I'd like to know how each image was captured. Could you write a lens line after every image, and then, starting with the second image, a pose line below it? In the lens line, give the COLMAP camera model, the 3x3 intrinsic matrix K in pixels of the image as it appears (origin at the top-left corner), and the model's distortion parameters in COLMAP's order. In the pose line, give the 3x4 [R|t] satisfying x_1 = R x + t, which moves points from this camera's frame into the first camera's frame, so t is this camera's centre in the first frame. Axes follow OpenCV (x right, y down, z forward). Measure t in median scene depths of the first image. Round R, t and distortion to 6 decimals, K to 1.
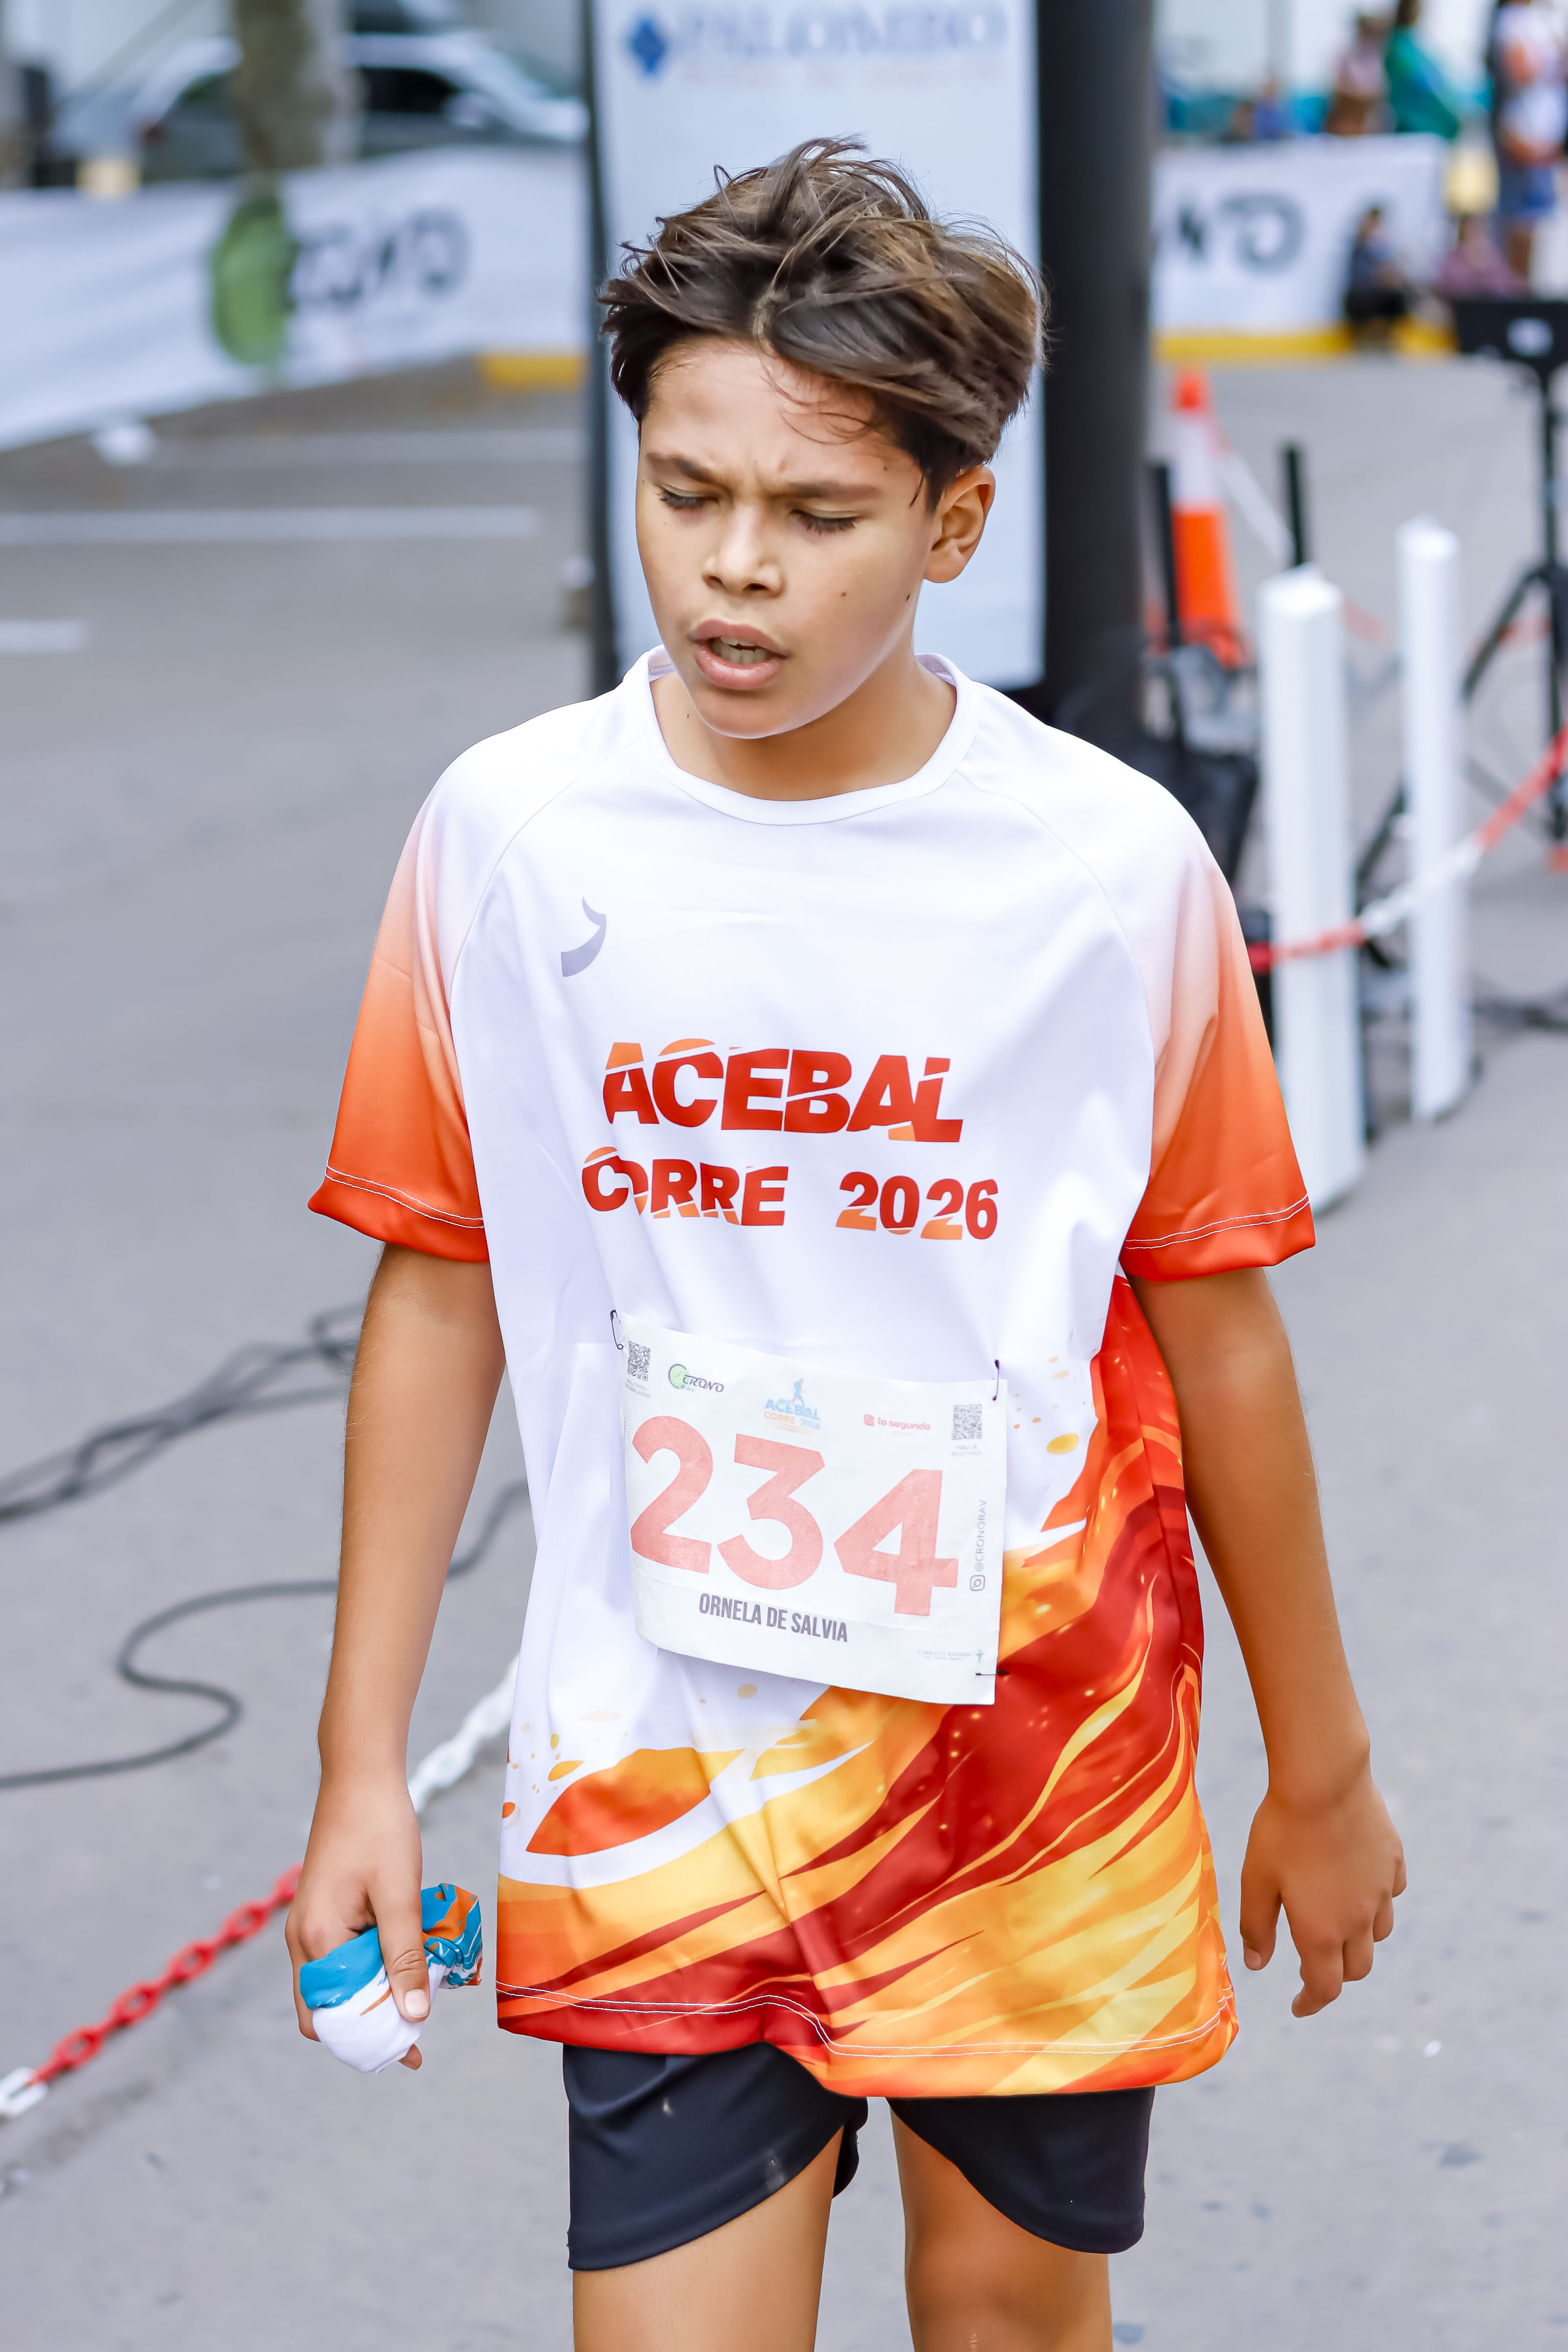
lens RADIAL K [[5398.1, 0, 784.0], [0, 5398.1, 1176.0], [0, 0, 1]] dist [0.015579, -0.177557]
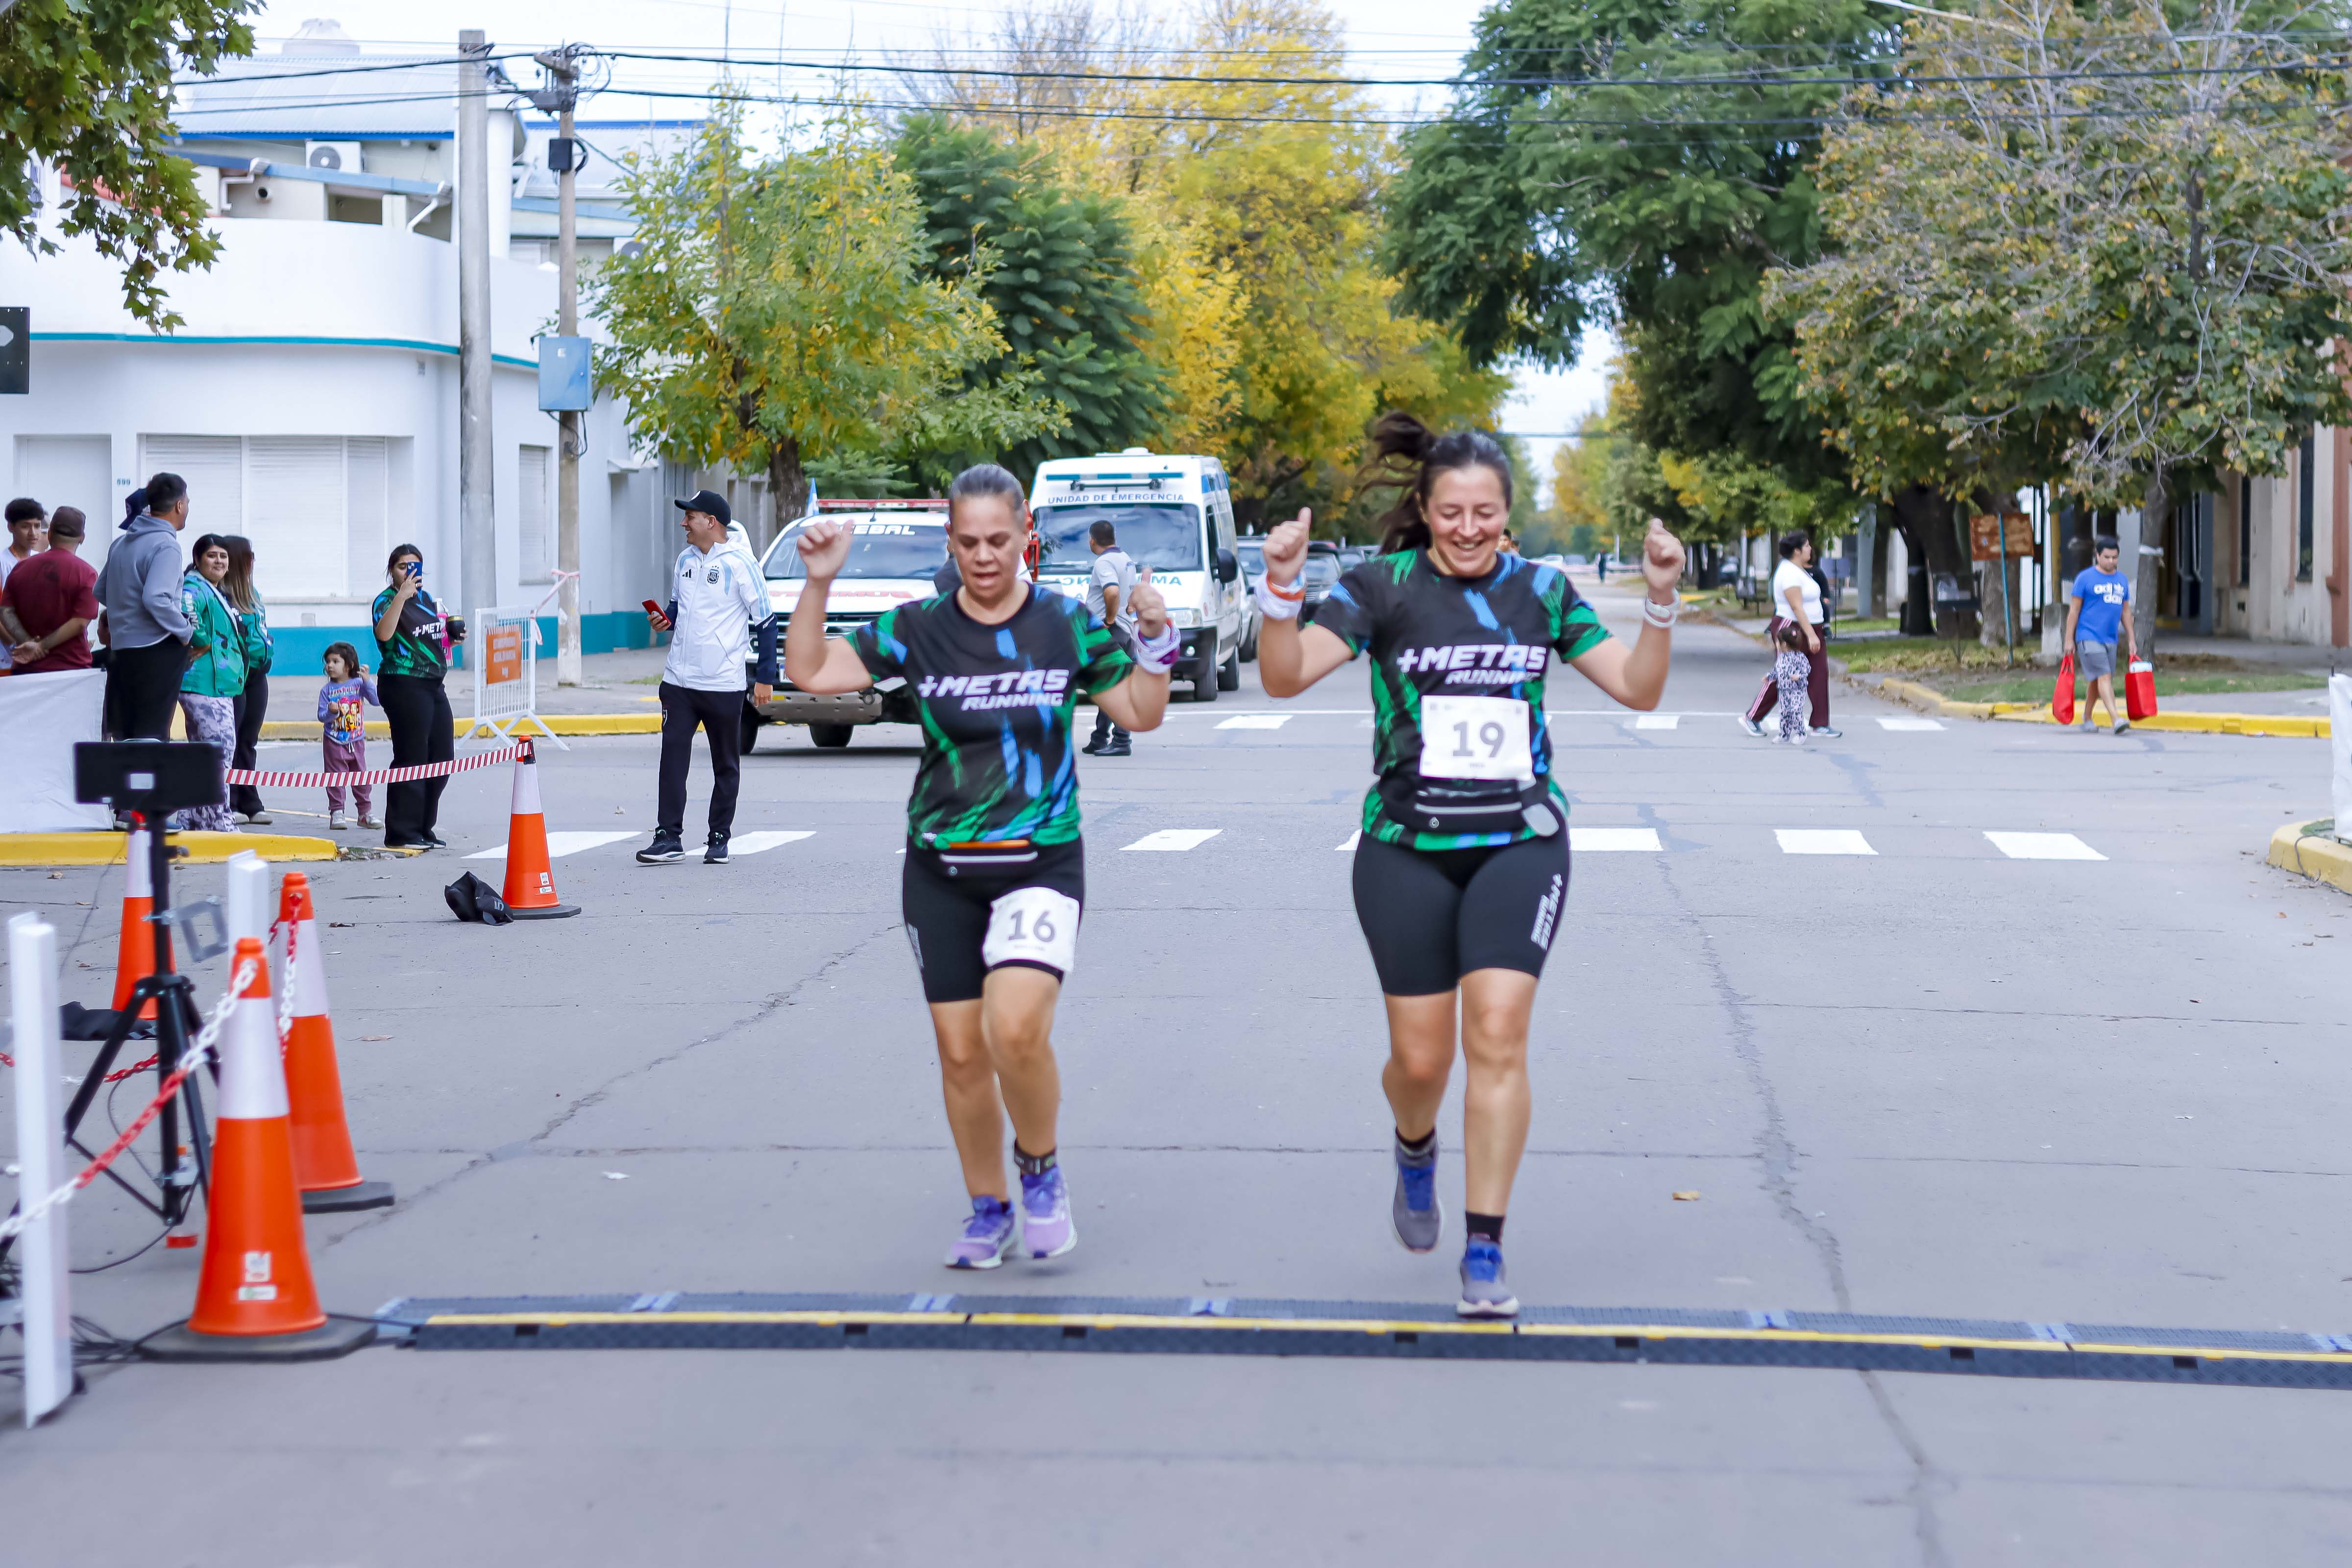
lens RADIAL K [[5332.2, 0, 1176.0], [0, 5332.2, 784.0], [0, 0, 1]] dist [0.000407, -0.266967]
pose [[0.952395, 0.012827, 0.304597, 0.003120], [0.040332, 0.985032, -0.167589, 0.056089], [-0.302187, 0.171896, 0.937622, -0.164318]]
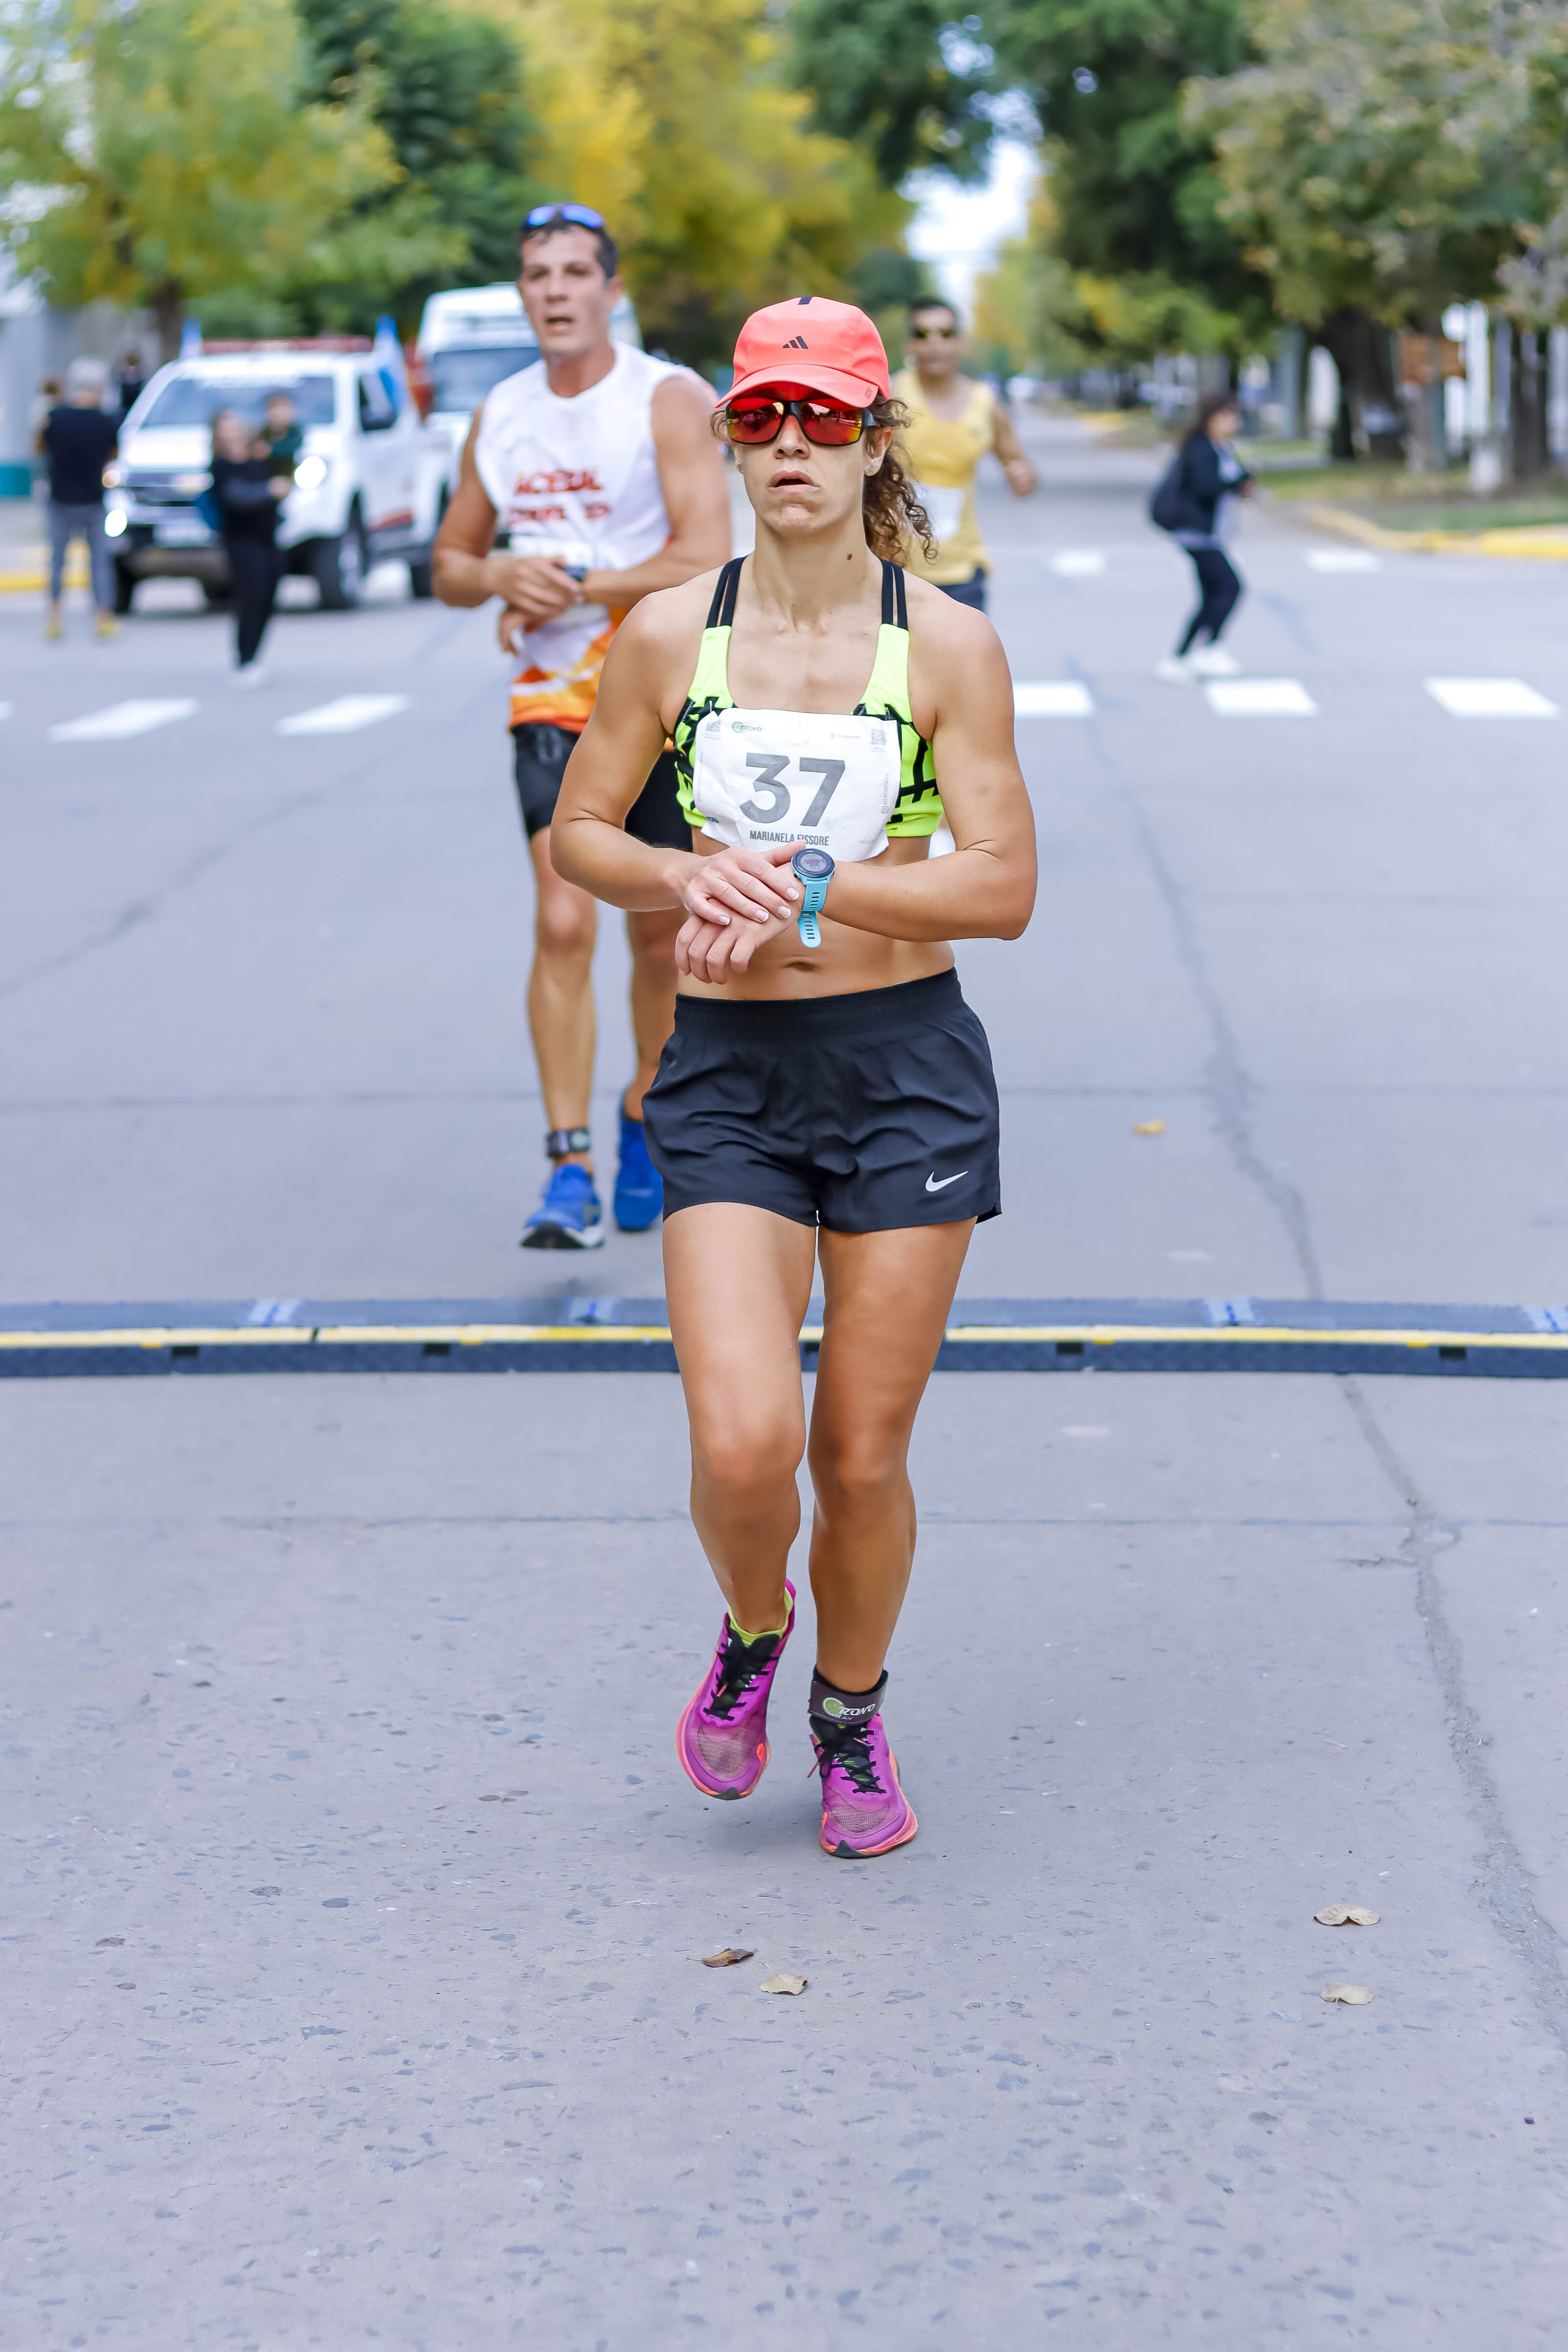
lens RADIAL K [[5376.9, 0, 784.0], [0, 5376.9, 1176.0], [0, 0, 1]] dist [0.003649, -0.122126]
pose [[0.940996, -0.038960, 0.336168, 0.062711], [0.063787, 0.995965, -0.063127, 0.010339], [-0.332352, 0.080845, 0.939684, -0.018504]]
